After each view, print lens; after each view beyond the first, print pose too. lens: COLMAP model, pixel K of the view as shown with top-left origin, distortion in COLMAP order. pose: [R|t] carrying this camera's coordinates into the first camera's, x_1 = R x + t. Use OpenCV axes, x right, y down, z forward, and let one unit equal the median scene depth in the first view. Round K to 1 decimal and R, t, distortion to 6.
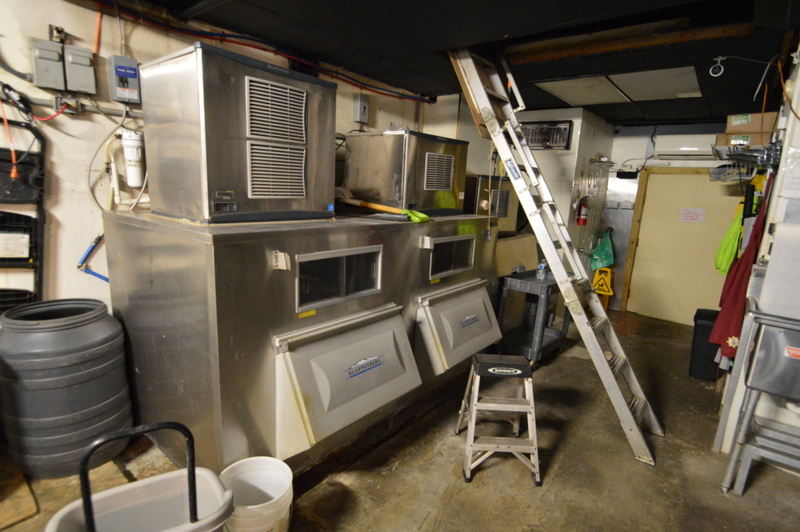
lens RADIAL K [[435.5, 0, 394.8], [0, 435.5, 277.0], [0, 0, 1]] dist [-0.002678, -0.017717]
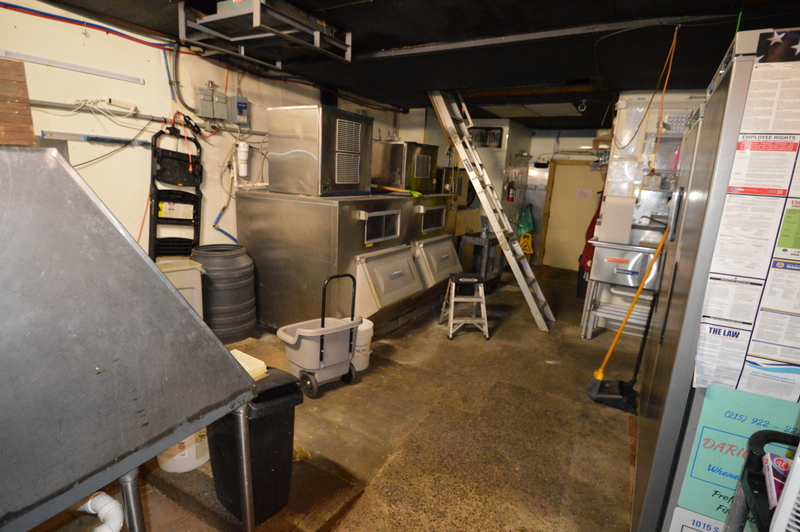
lens RADIAL K [[435.5, 0, 394.8], [0, 435.5, 277.0], [0, 0, 1]] dist [-0.002678, -0.017717]
pose [[0.990125, -0.030901, 0.136738, -0.254799], [0.025821, 0.998914, 0.038774, 0.109259], [-0.137788, -0.034860, 0.989848, -0.639500]]
